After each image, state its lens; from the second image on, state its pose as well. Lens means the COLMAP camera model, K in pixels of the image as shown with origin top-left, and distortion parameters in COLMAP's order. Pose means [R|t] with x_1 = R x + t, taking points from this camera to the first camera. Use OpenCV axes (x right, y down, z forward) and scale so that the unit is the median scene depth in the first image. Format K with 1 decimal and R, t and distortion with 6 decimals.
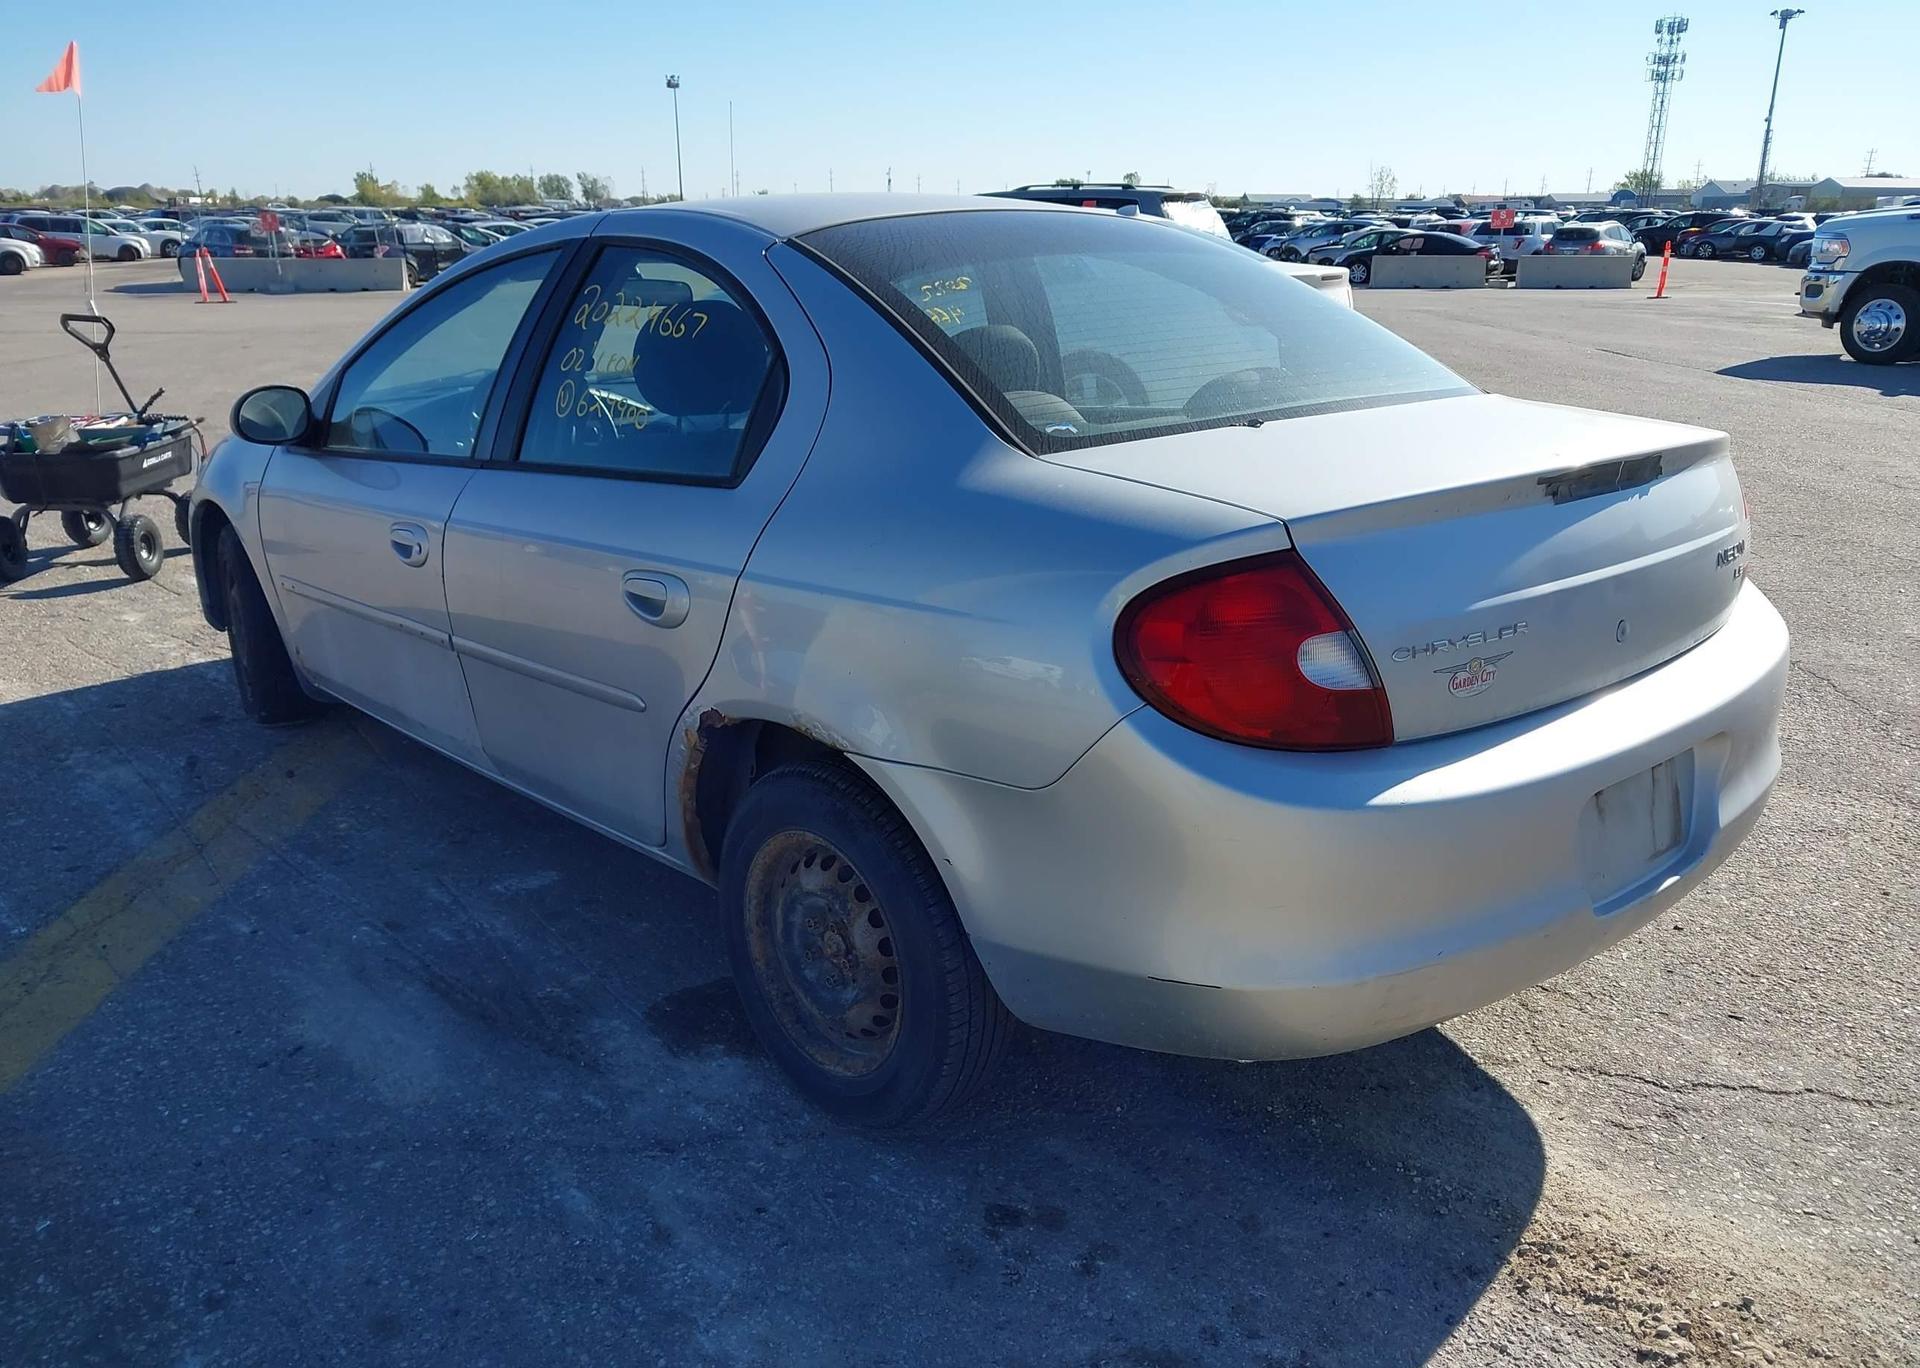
lens RADIAL K [[1508.3, 0, 960.1], [0, 1508.3, 783.4], [0, 0, 1]] dist [0.008937, -0.007583]
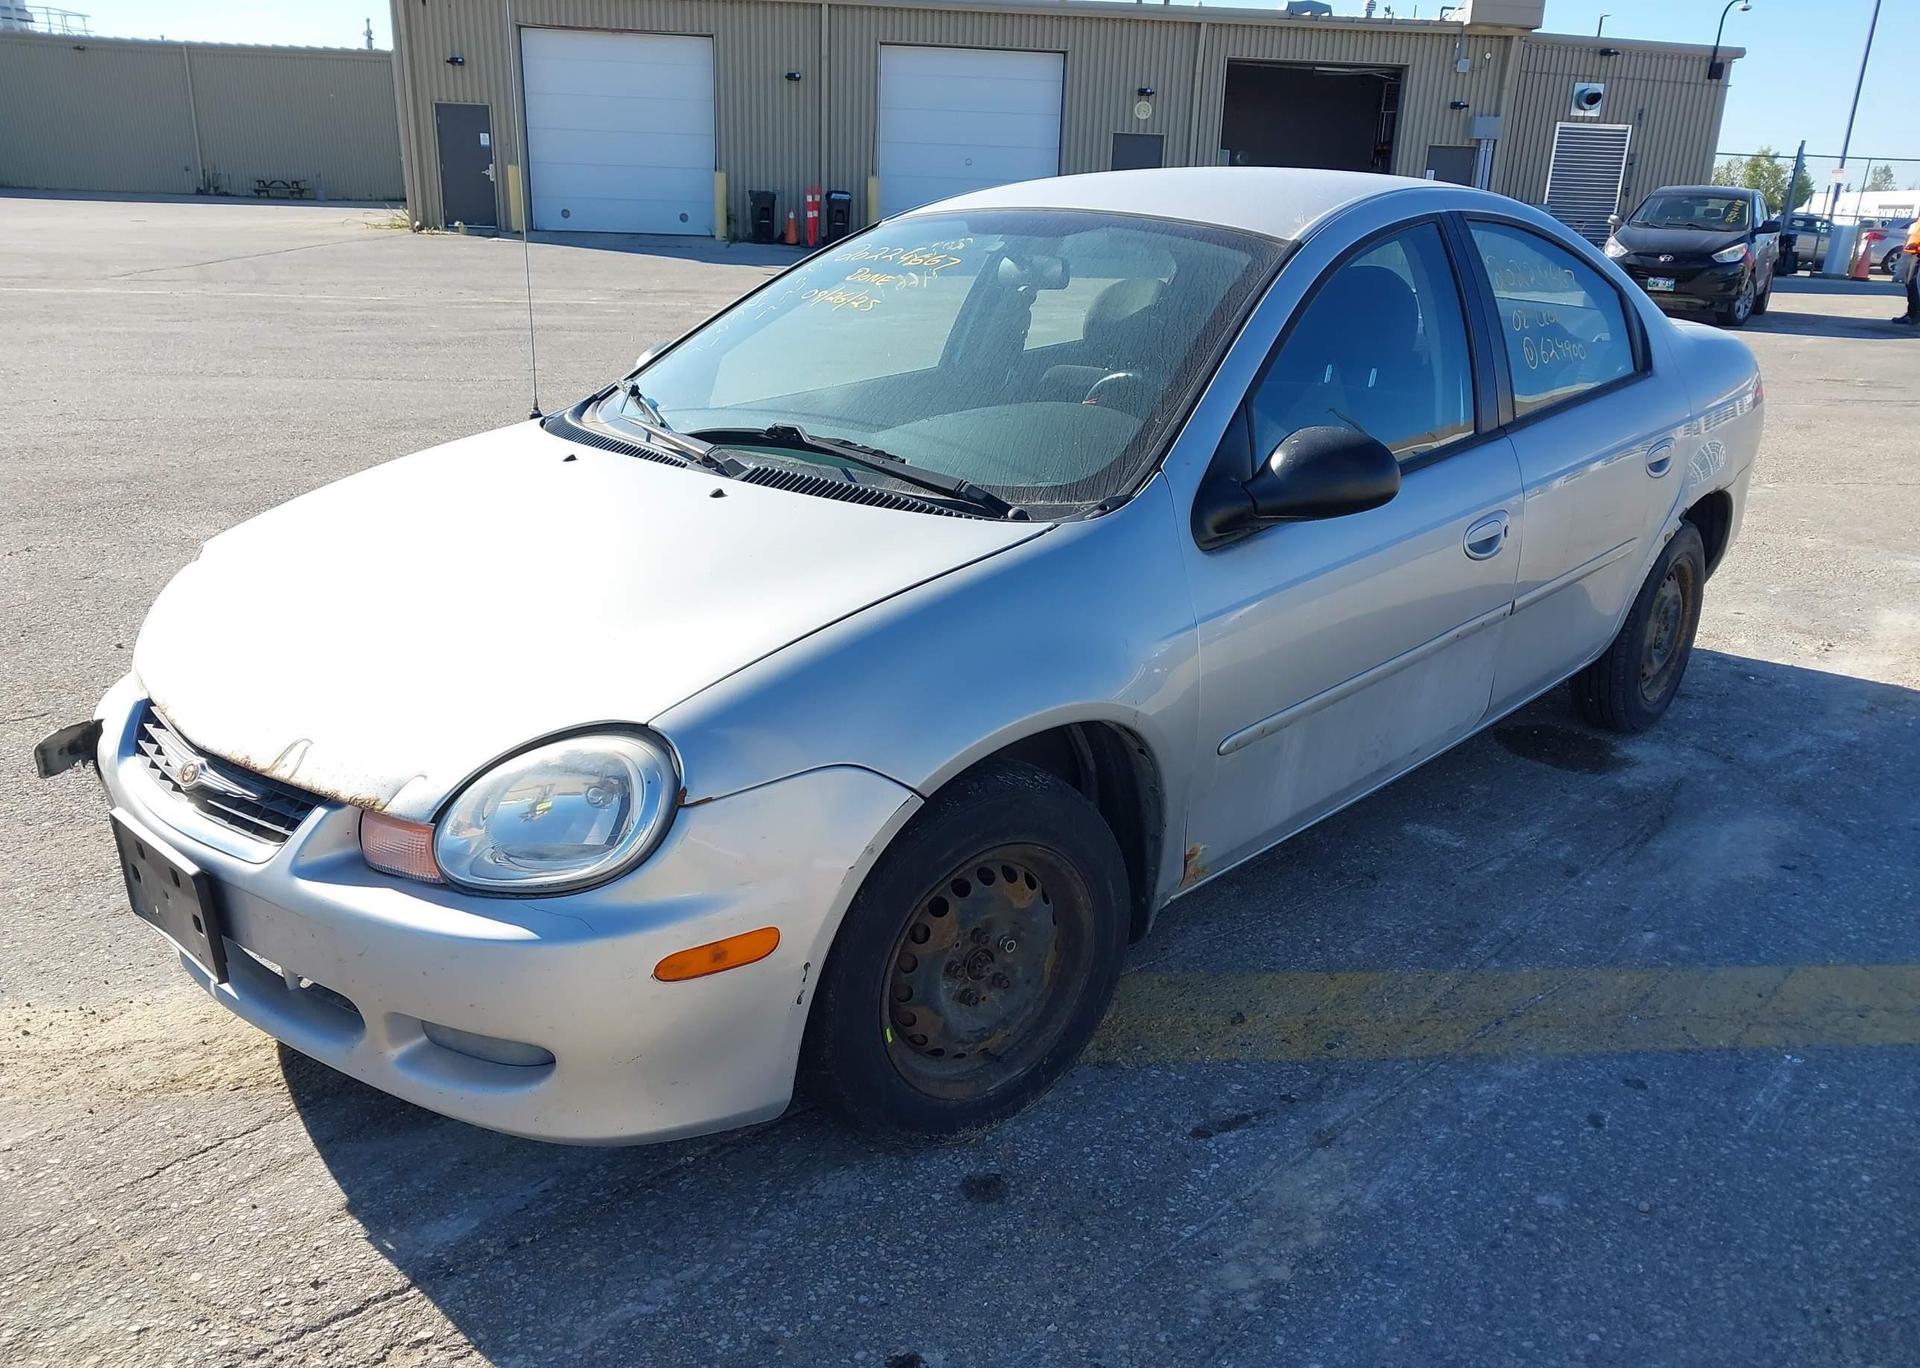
lens RADIAL K [[1508.3, 0, 960.1], [0, 1508.3, 783.4], [0, 0, 1]] dist [0.008937, -0.007583]
pose [[-0.098530, -0.365437, 0.925607, -1.560195], [0.320087, 0.869065, 0.377187, -0.600245], [-0.942251, 0.333439, 0.031342, 1.633503]]
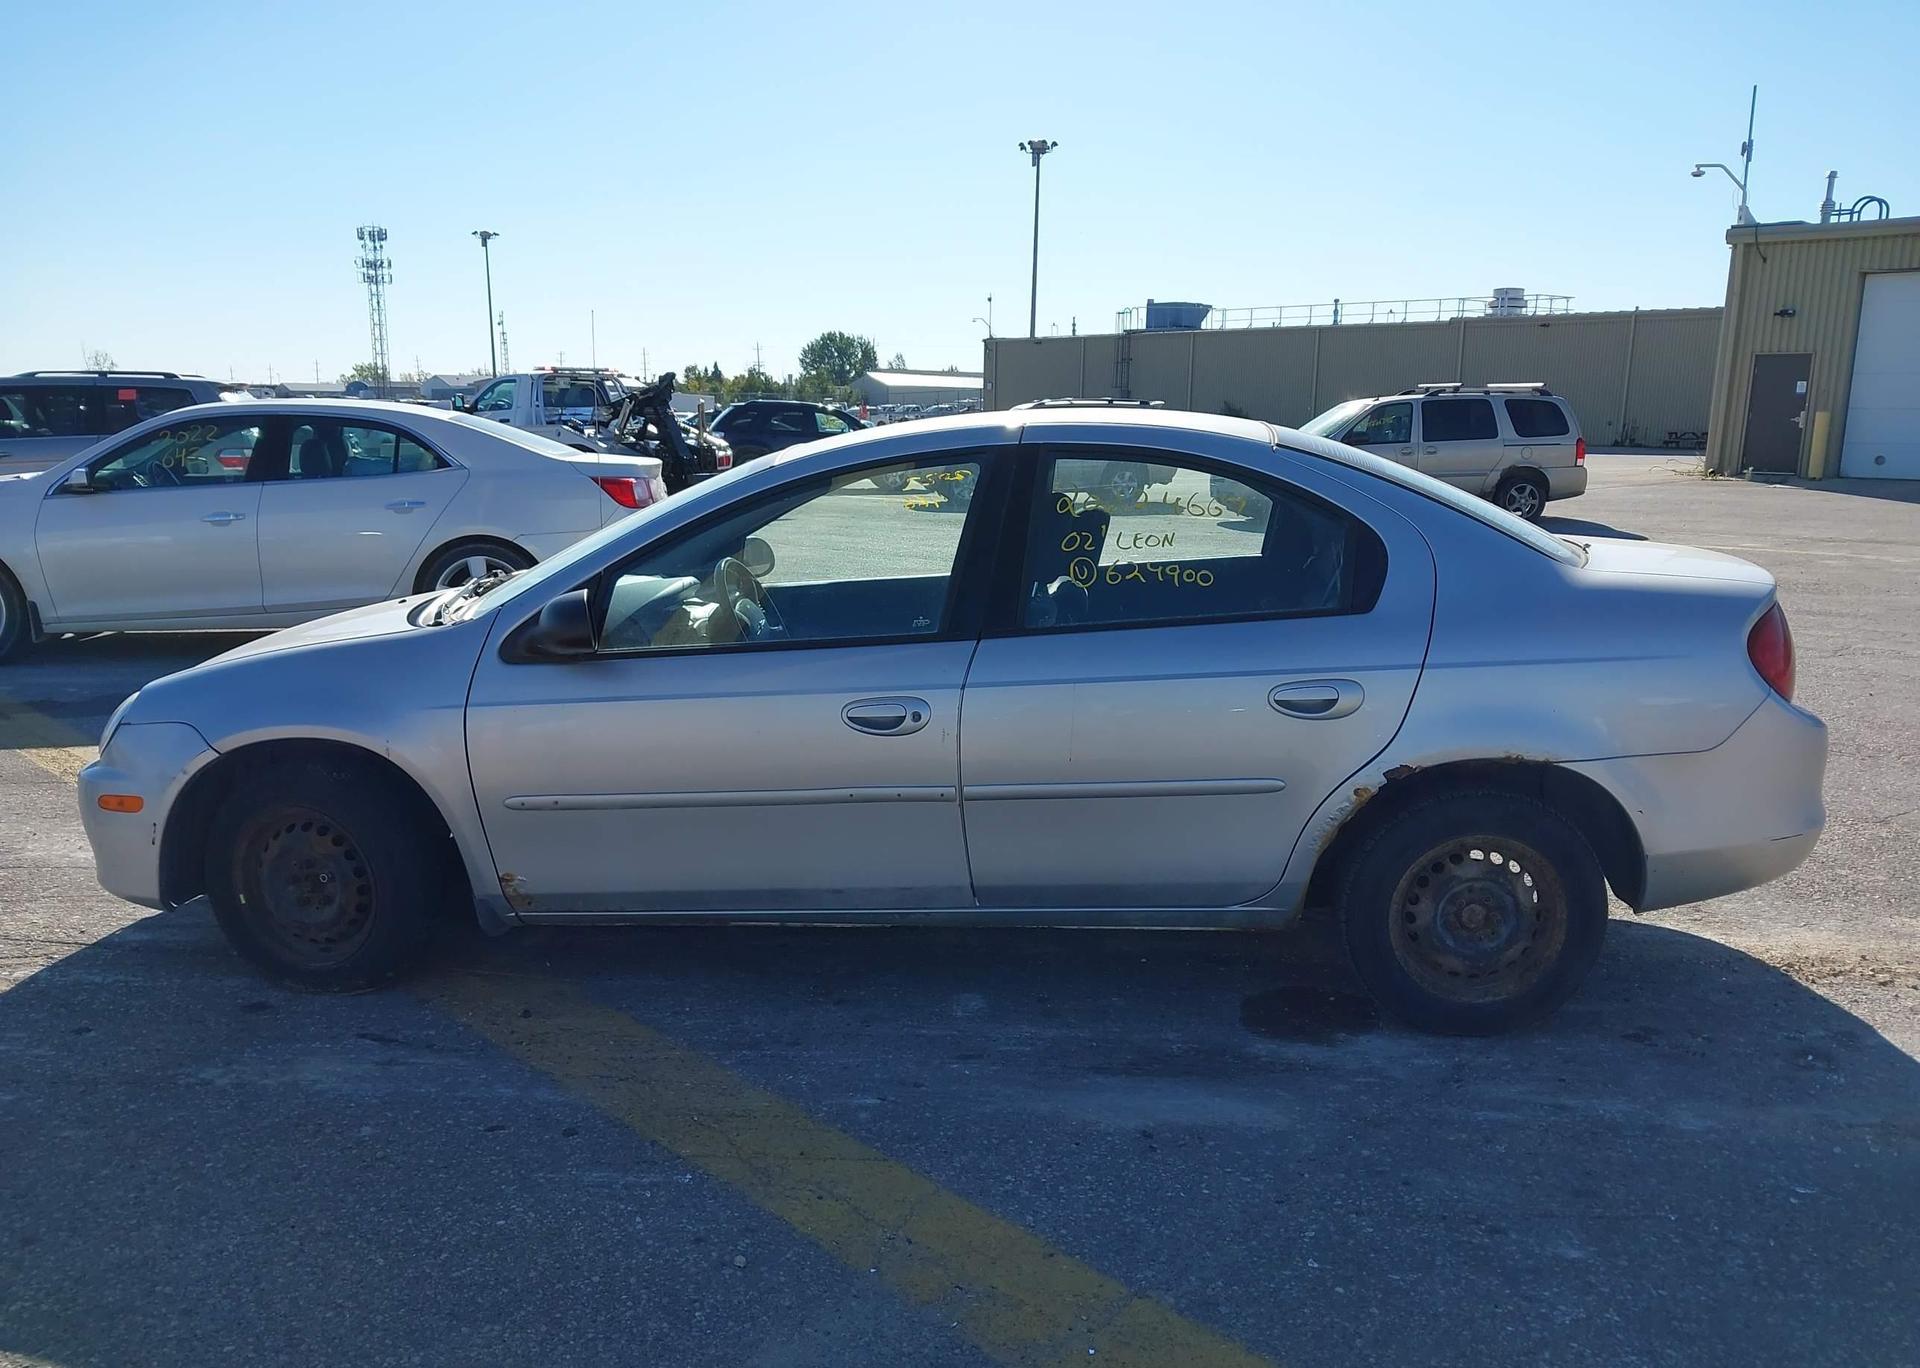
lens RADIAL K [[1505.7, 0, 963.9], [0, 1505.7, 802.0], [0, 0, 1]] dist [0.011148, -0.000140]
pose [[0.717518, -0.166938, 0.676240, -1.302093], [0.234918, 0.971971, -0.009315, -0.091588], [-0.655730, 0.165544, 0.736623, 0.215584]]
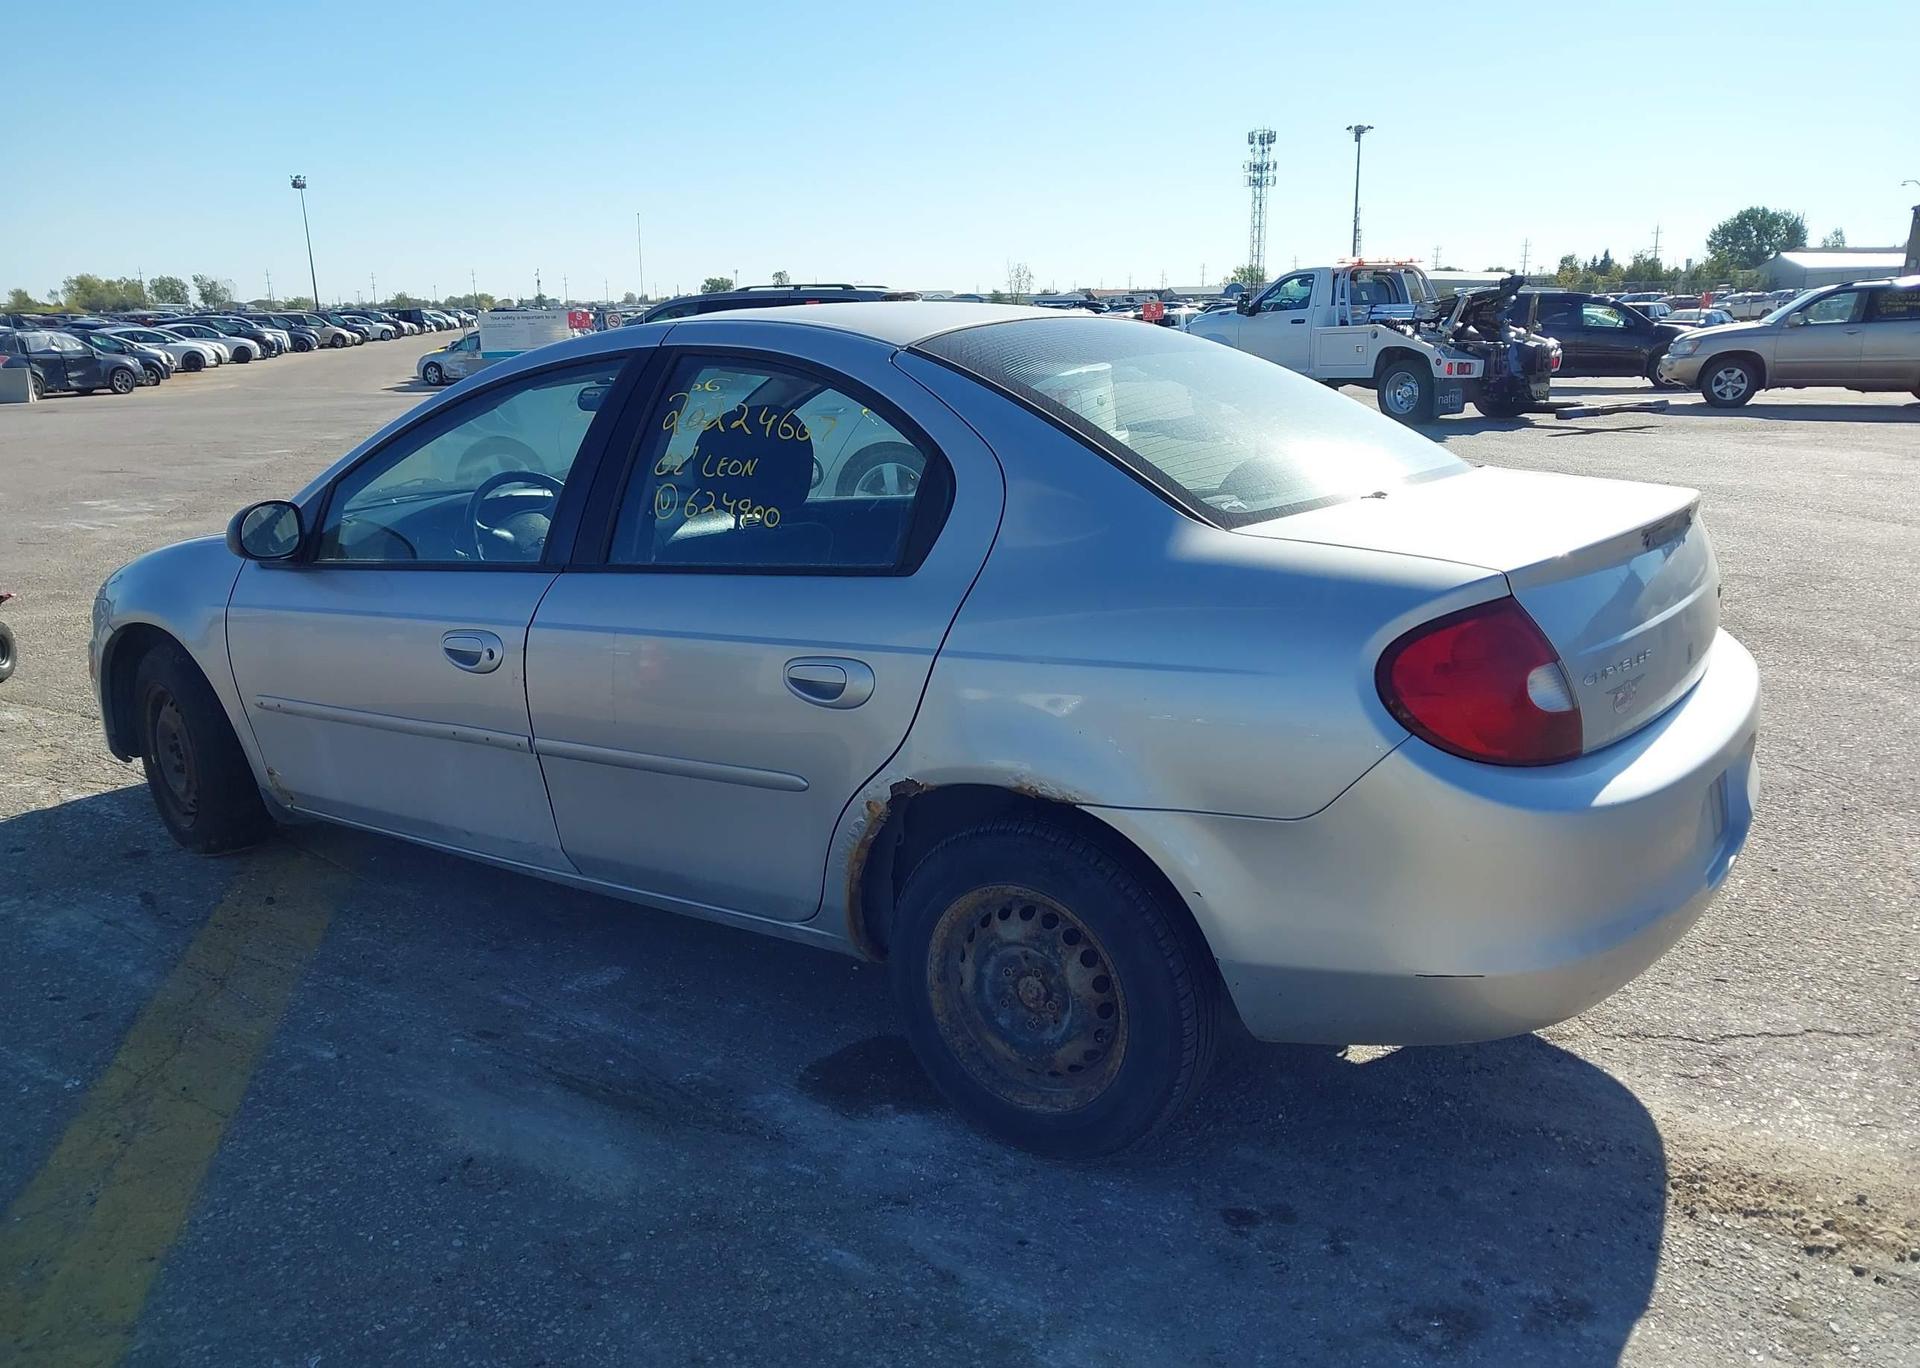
lens RADIAL K [[1508.3, 0, 960.1], [0, 1508.3, 783.4], [0, 0, 1]] dist [0.008937, -0.007583]
pose [[0.975857, -0.076983, 0.204395, -0.317249], [0.088525, 0.994920, -0.047926, 0.006853], [-0.199667, 0.064863, 0.977715, -0.043872]]
